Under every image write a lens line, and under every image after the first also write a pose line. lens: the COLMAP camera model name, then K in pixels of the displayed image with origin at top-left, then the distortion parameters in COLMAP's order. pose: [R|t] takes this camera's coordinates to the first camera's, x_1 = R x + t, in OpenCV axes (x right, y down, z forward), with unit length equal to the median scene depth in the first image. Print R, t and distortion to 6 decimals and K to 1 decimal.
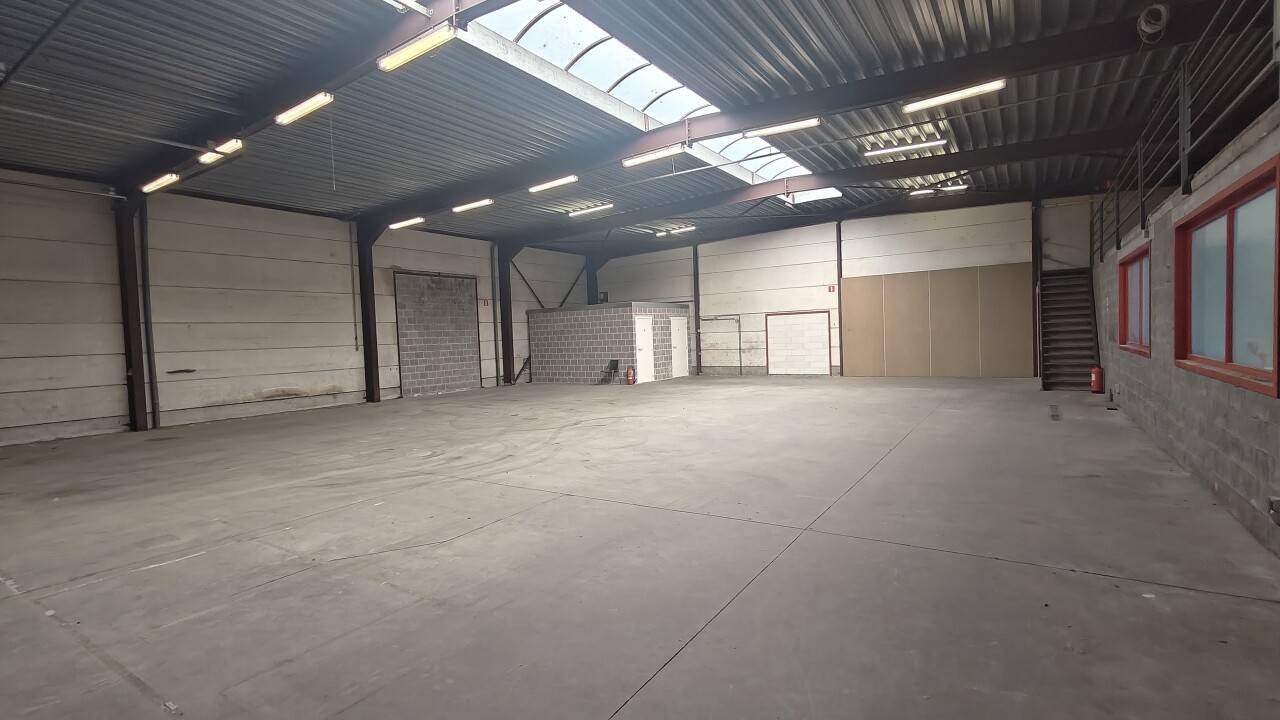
lens RADIAL K [[597.7, 0, 637.4], [0, 597.7, 360.6], [0, 0, 1]] dist [0.003587, 0.002698]
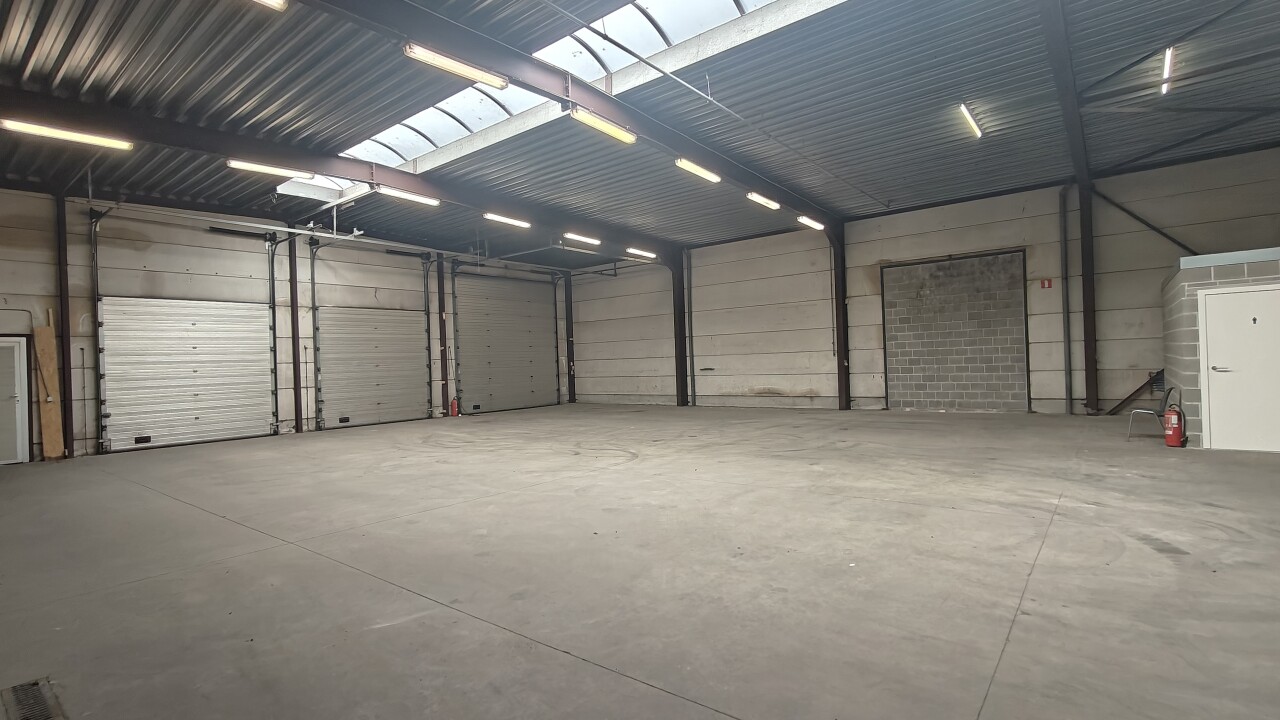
lens RADIAL K [[597.7, 0, 638.4], [0, 597.7, 360.6], [0, 0, 1]] dist [0.003587, 0.002698]
pose [[-0.081215, 0.039996, -0.995894, 0.500834], [-0.001610, 0.999188, 0.040259, -0.044407], [0.996695, 0.004873, -0.081085, 0.700995]]
